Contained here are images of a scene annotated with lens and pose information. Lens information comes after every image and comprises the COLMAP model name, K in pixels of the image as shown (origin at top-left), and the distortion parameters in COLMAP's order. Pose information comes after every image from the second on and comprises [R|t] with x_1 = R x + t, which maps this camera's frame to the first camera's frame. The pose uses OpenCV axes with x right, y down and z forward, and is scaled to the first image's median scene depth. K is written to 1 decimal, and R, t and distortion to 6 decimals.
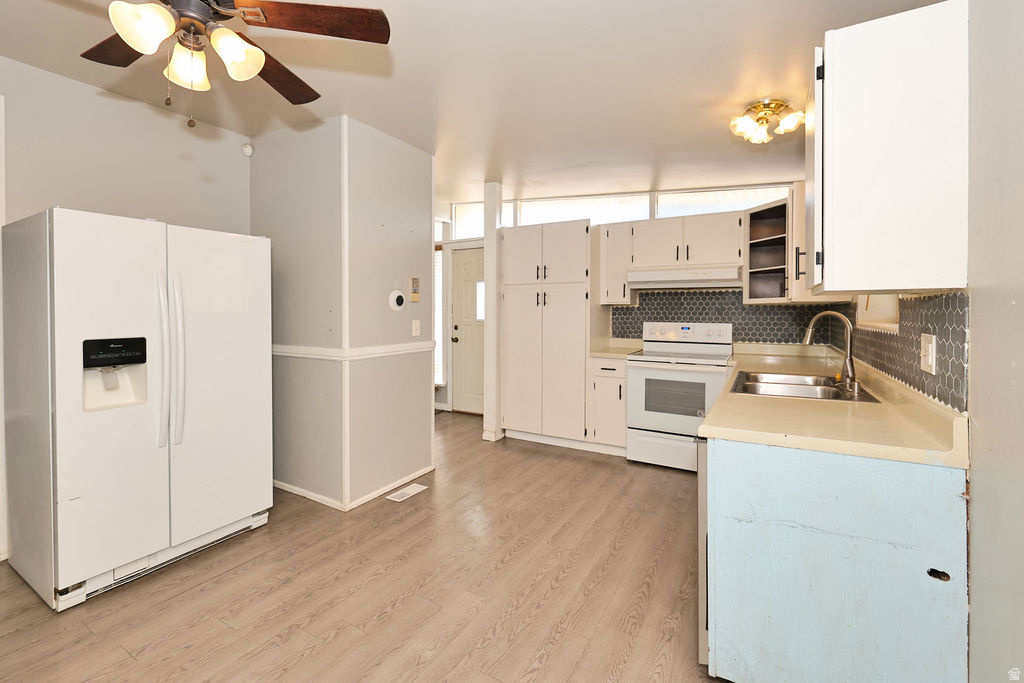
lens RADIAL K [[441.1, 0, 505.7], [0, 441.1, 313.3], [0, 0, 1]] dist [-0.000928, 0.000118]
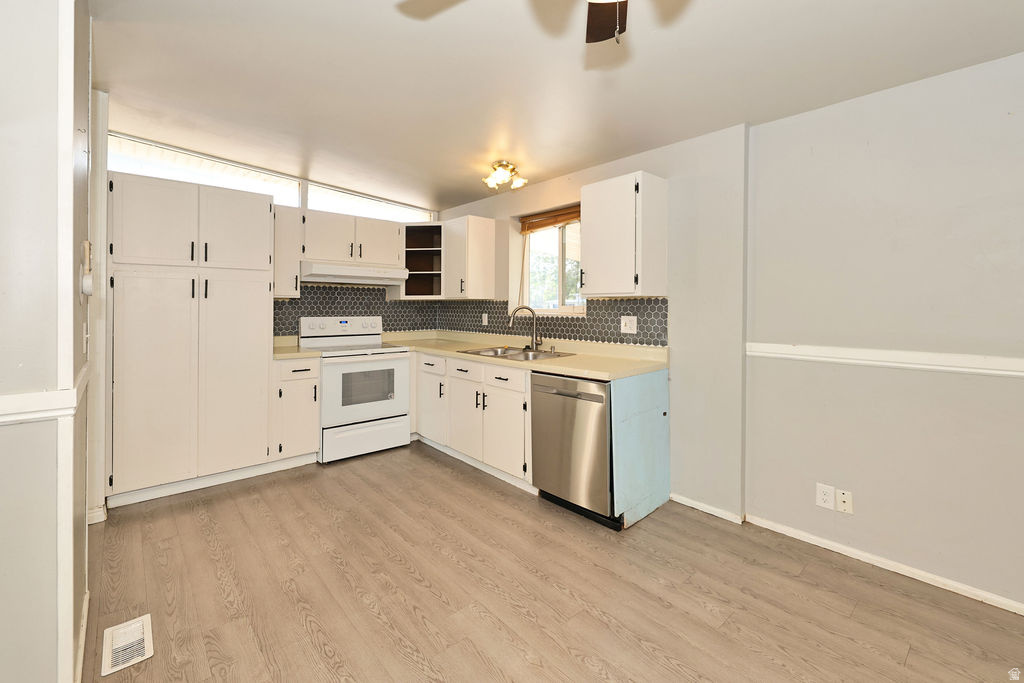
lens RADIAL K [[441.1, 0, 509.7], [0, 441.1, 305.5], [0, 0, 1]] dist [-0.000928, 0.000118]
pose [[0.308693, 0.000864, 0.951161, -0.490258], [0.002779, 0.999995, -0.001810, -0.001969], [-0.951158, 0.003202, 0.308689, 0.323870]]
